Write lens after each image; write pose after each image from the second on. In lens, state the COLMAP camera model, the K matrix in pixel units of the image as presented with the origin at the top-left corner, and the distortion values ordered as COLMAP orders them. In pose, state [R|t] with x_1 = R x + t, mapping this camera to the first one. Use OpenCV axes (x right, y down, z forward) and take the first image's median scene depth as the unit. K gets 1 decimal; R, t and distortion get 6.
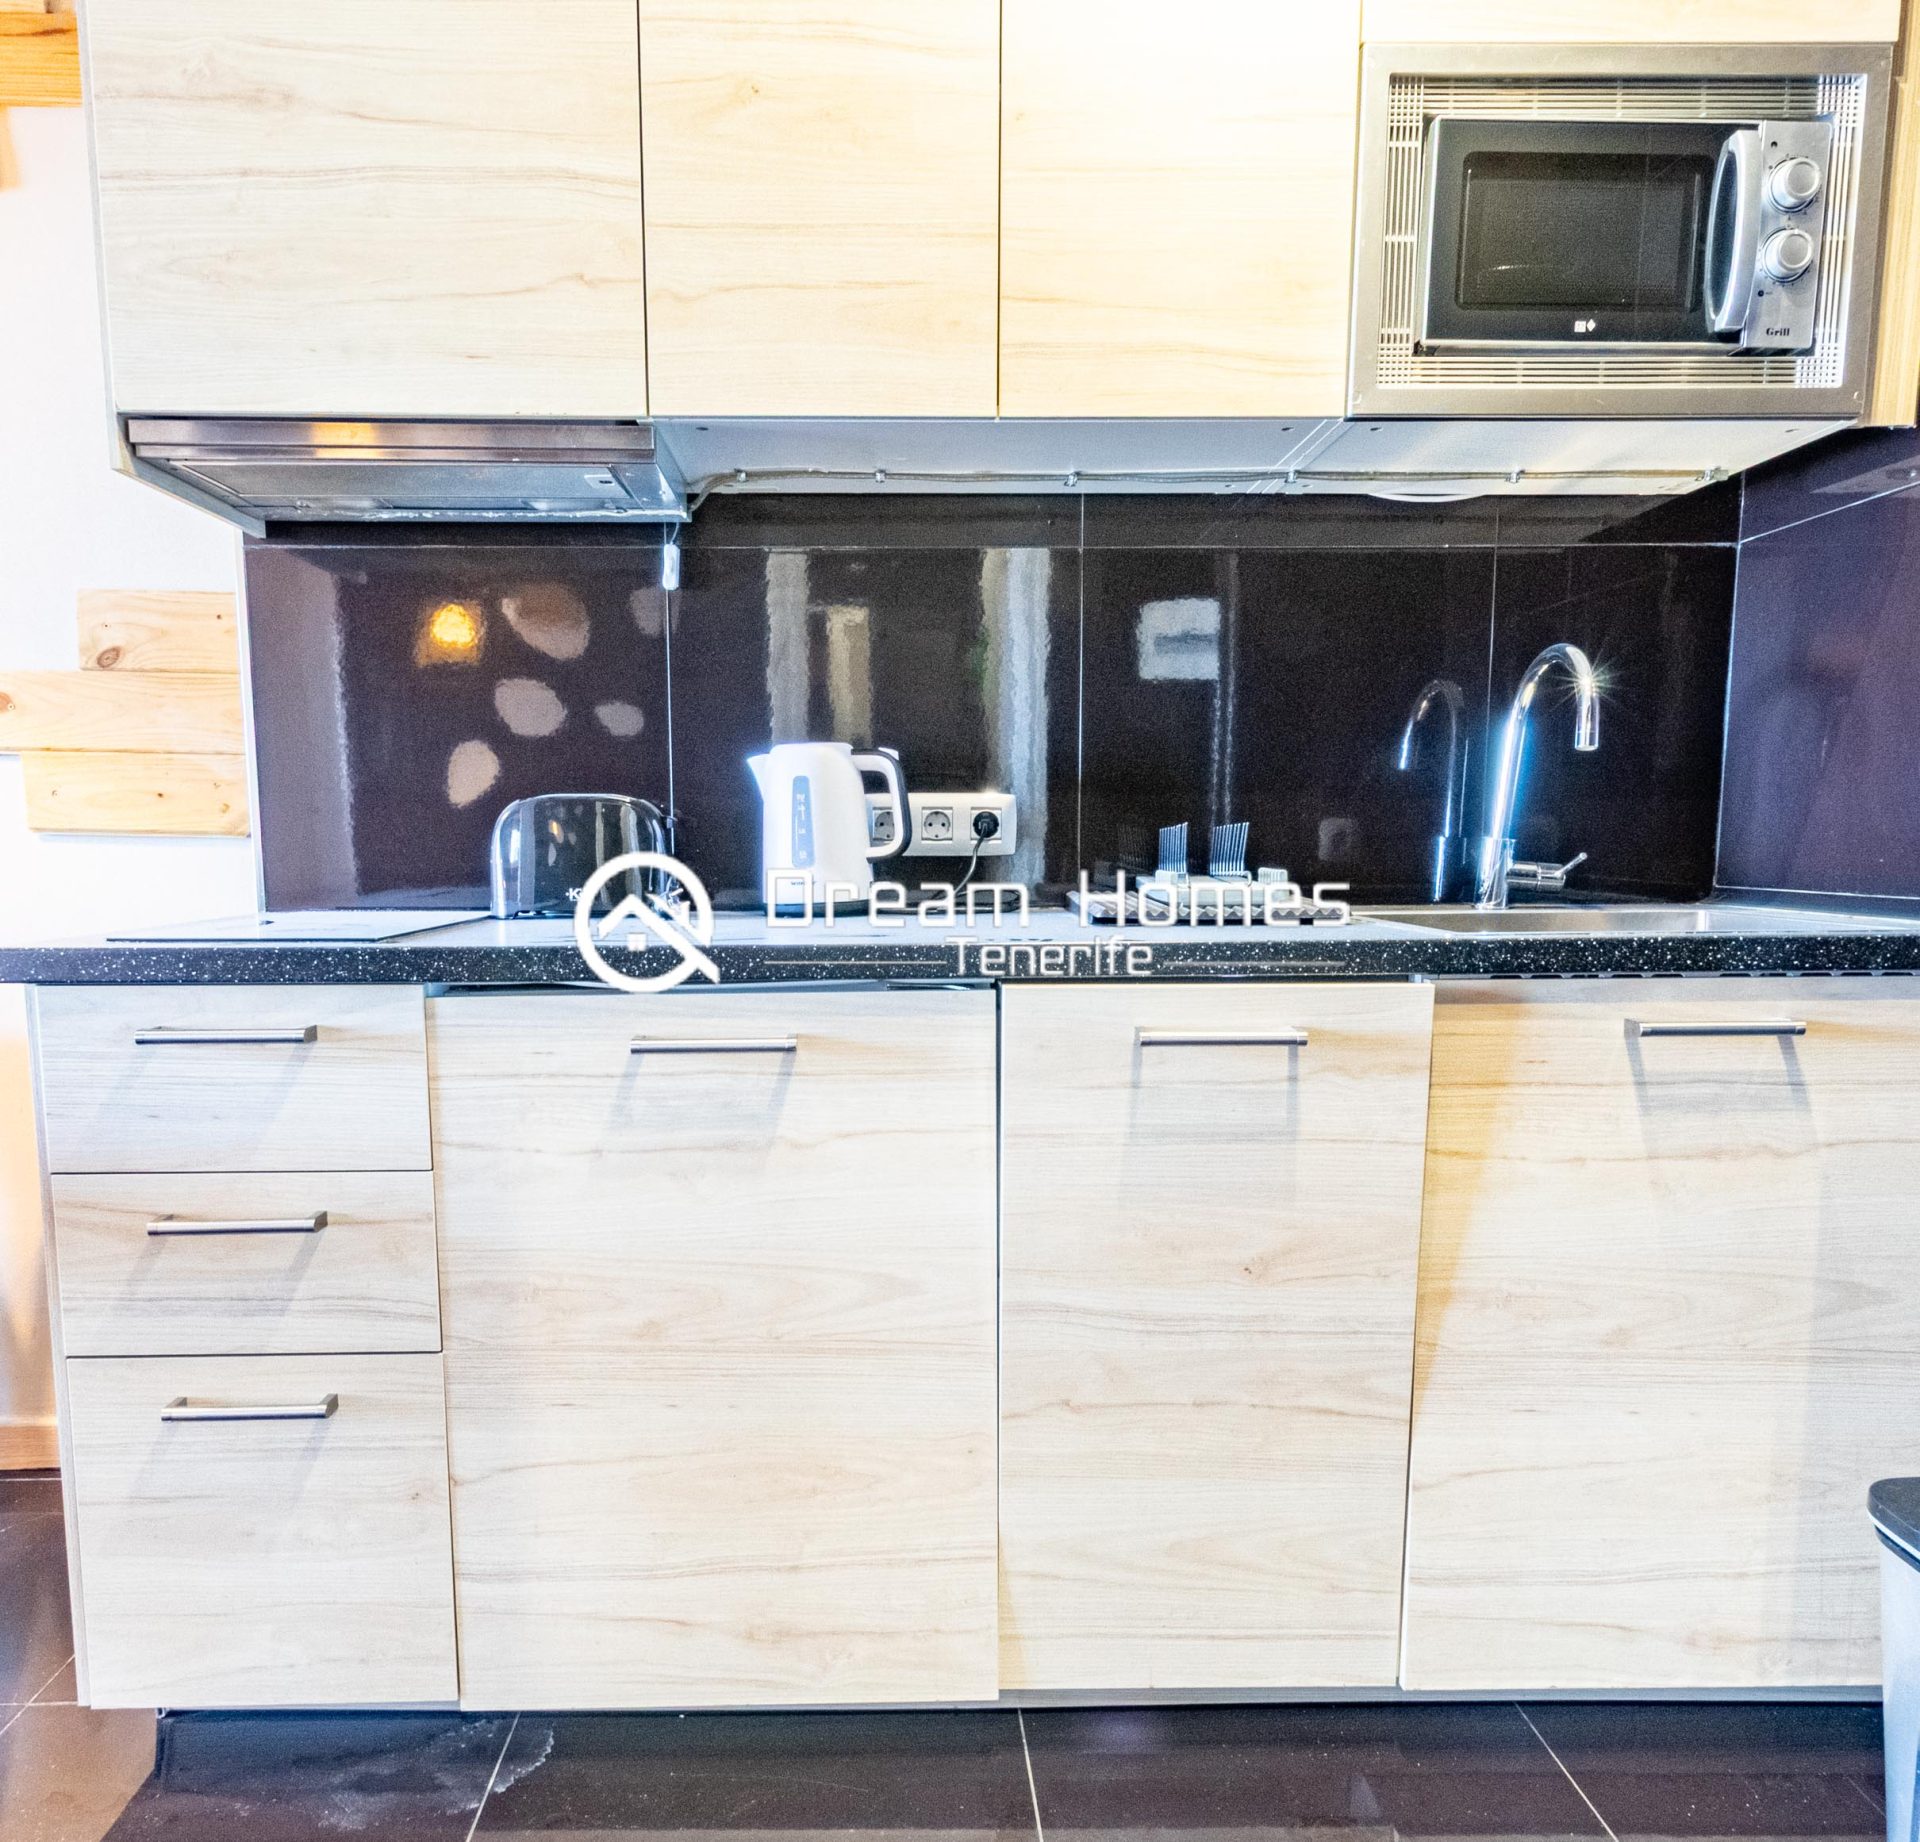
lens RADIAL K [[1451.9, 0, 955.1], [0, 1451.9, 993.1], [0, 0, 1]] dist [0.001246, 0.001370]
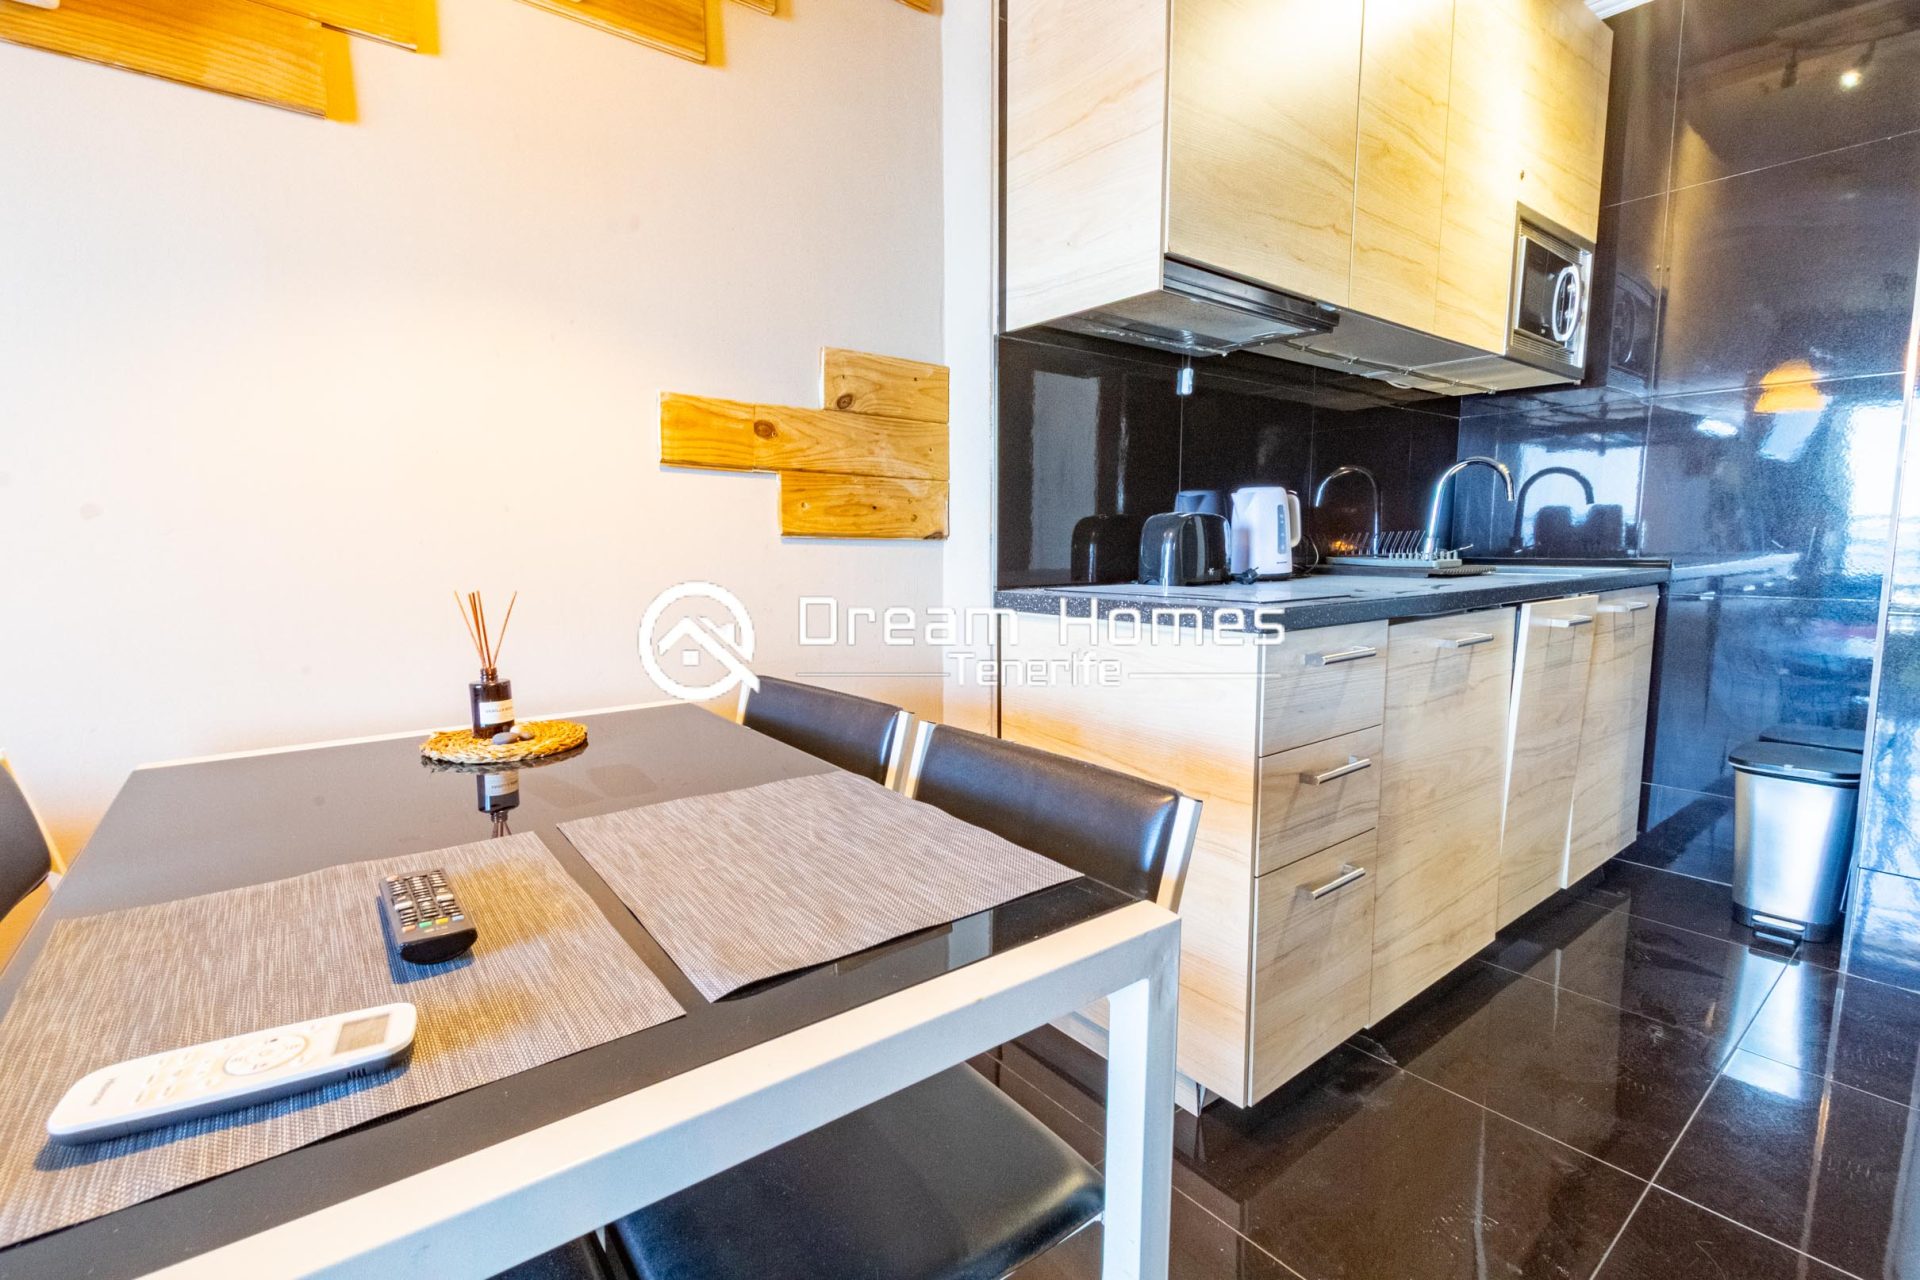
lens RADIAL K [[856.1, 0, 960.0], [0, 856.1, 640.0], [0, 0, 1]] dist [-0.000508, -0.000214]
pose [[0.806091, -0.072858, 0.587289, -0.967269], [0.070819, 0.997137, 0.026500, -0.030406], [-0.587538, 0.020230, 0.808943, 0.321873]]
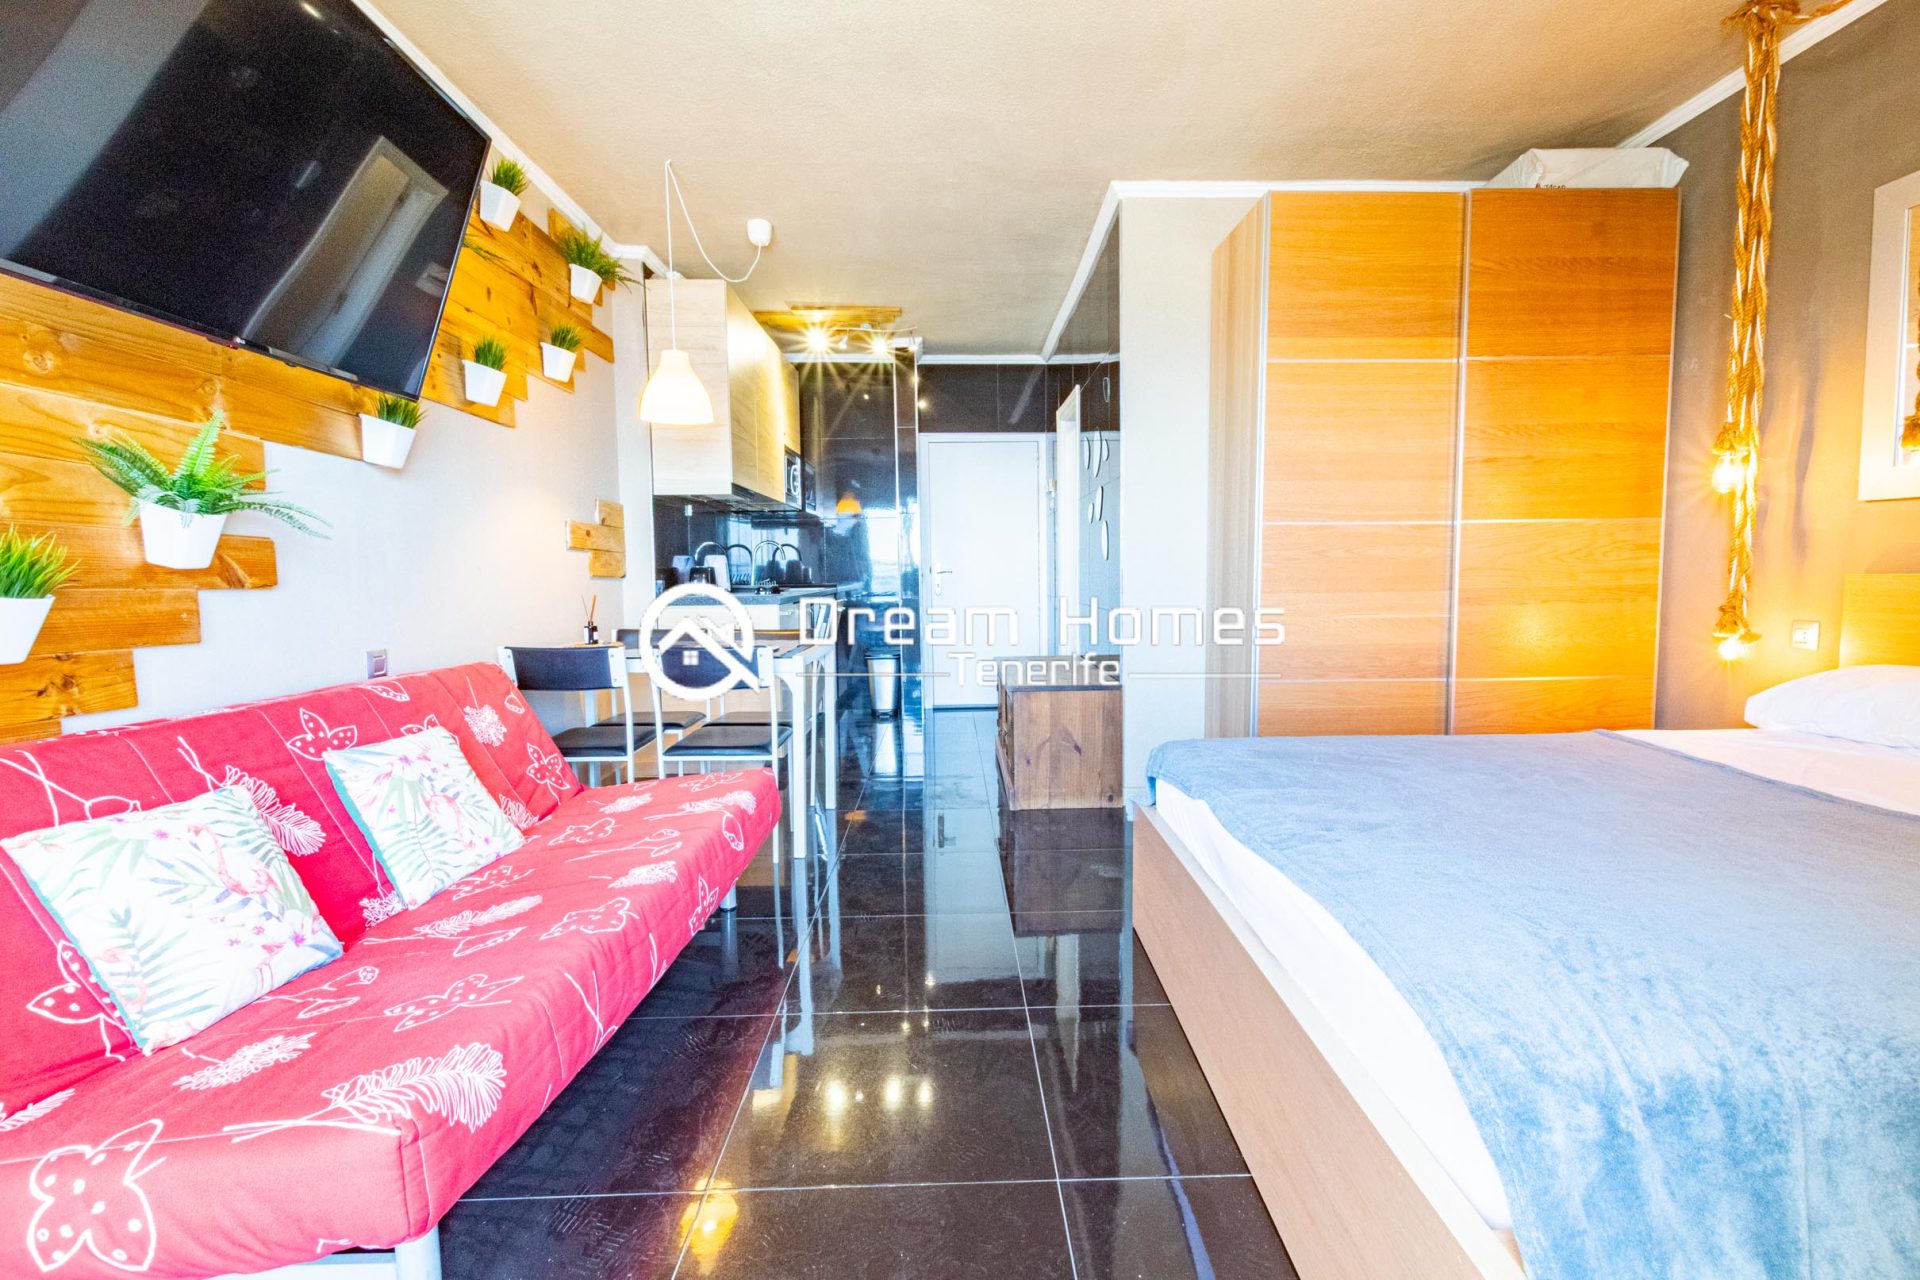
lens RADIAL K [[856.1, 0, 960.0], [0, 856.1, 640.0], [0, 0, 1]] dist [-0.000508, -0.000214]
pose [[0.020058, -0.075297, 0.996959, -2.453728], [0.120883, 0.990027, 0.072342, -0.017545], [-0.992464, 0.119065, 0.028960, 0.213643]]
